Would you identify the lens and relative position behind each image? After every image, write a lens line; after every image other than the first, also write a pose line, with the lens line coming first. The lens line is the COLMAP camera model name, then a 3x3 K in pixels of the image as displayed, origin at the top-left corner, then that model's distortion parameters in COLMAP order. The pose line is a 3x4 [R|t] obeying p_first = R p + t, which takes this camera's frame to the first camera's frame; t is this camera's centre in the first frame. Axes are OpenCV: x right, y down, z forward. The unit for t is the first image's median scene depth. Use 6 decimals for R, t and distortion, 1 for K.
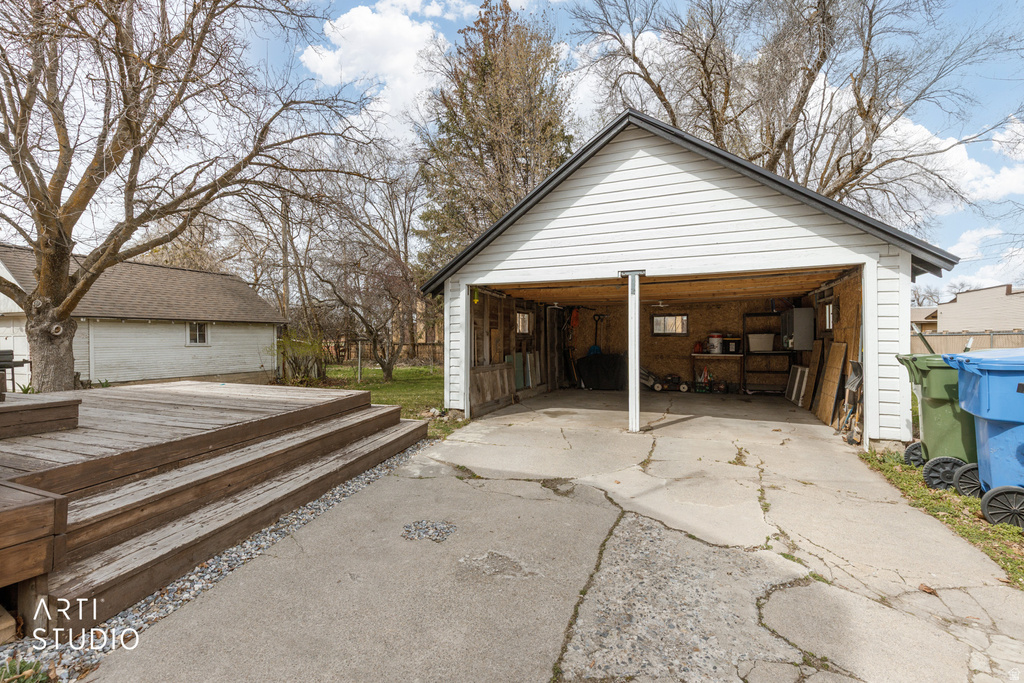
lens RADIAL K [[456.9, 0, 514.3], [0, 456.9, 343.2], [0, 0, 1]] dist [0.004799, -0.000164]
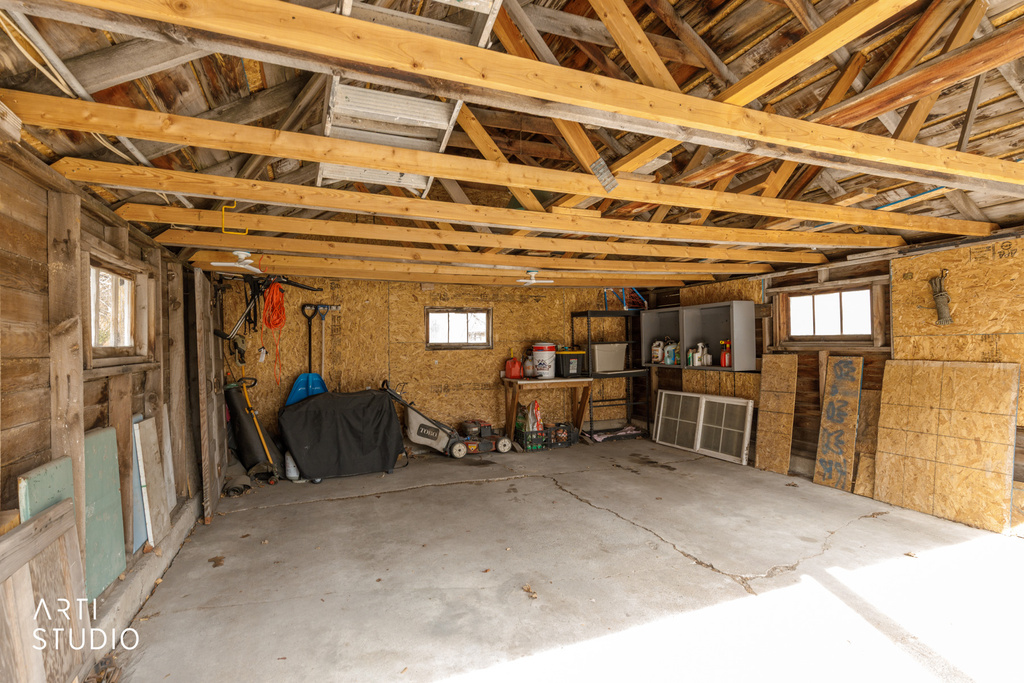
lens RADIAL K [[456.9, 0, 514.3], [0, 456.9, 343.2], [0, 0, 1]] dist [0.004799, -0.000164]
pose [[0.673953, -0.007773, 0.738734, -0.019029], [0.023426, 0.999667, -0.010854, -0.016302], [-0.738403, 0.024621, 0.673910, 0.631891]]
